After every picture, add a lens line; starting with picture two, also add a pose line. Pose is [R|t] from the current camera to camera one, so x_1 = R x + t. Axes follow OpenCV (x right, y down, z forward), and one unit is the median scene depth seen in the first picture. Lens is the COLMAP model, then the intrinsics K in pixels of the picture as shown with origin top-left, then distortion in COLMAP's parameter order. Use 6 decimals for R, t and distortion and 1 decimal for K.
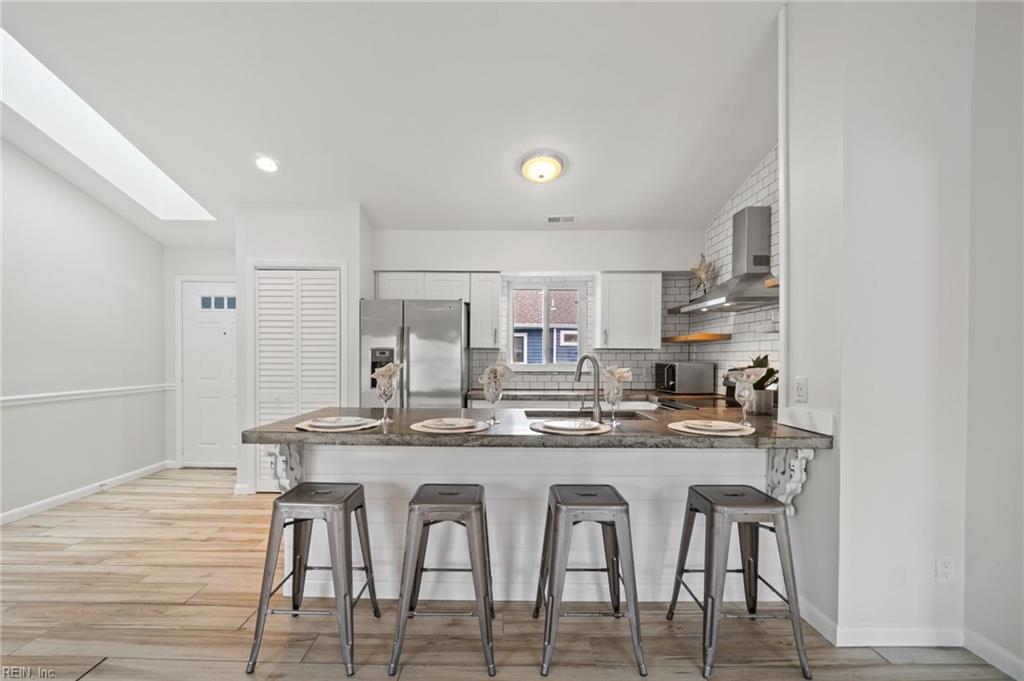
lens RADIAL K [[464.0, 0, 509.0], [0, 464.0, 370.3], [0, 0, 1]] dist [-0.003462, -0.000643]
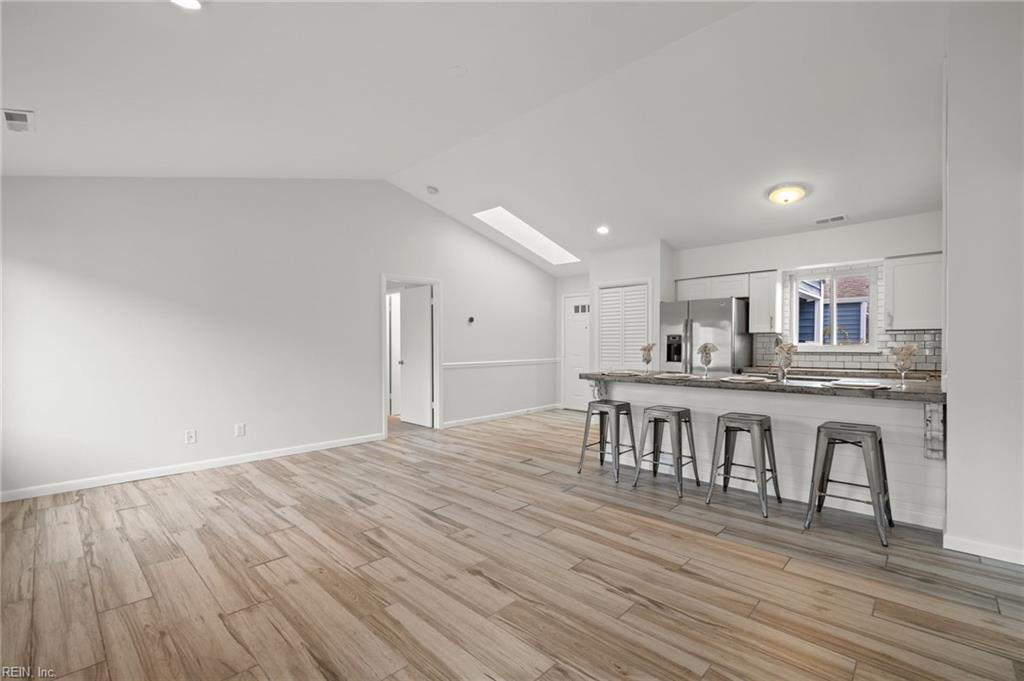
lens RADIAL K [[434.3, 0, 512.3], [0, 434.3, 352.1], [0, 0, 1]] dist [0.000528, 0.000080]
pose [[0.732527, 0.004304, -0.680724, 0.284535], [-0.009721, 0.999944, -0.004138, 0.018065], [0.680668, 0.009649, 0.732528, -0.352154]]
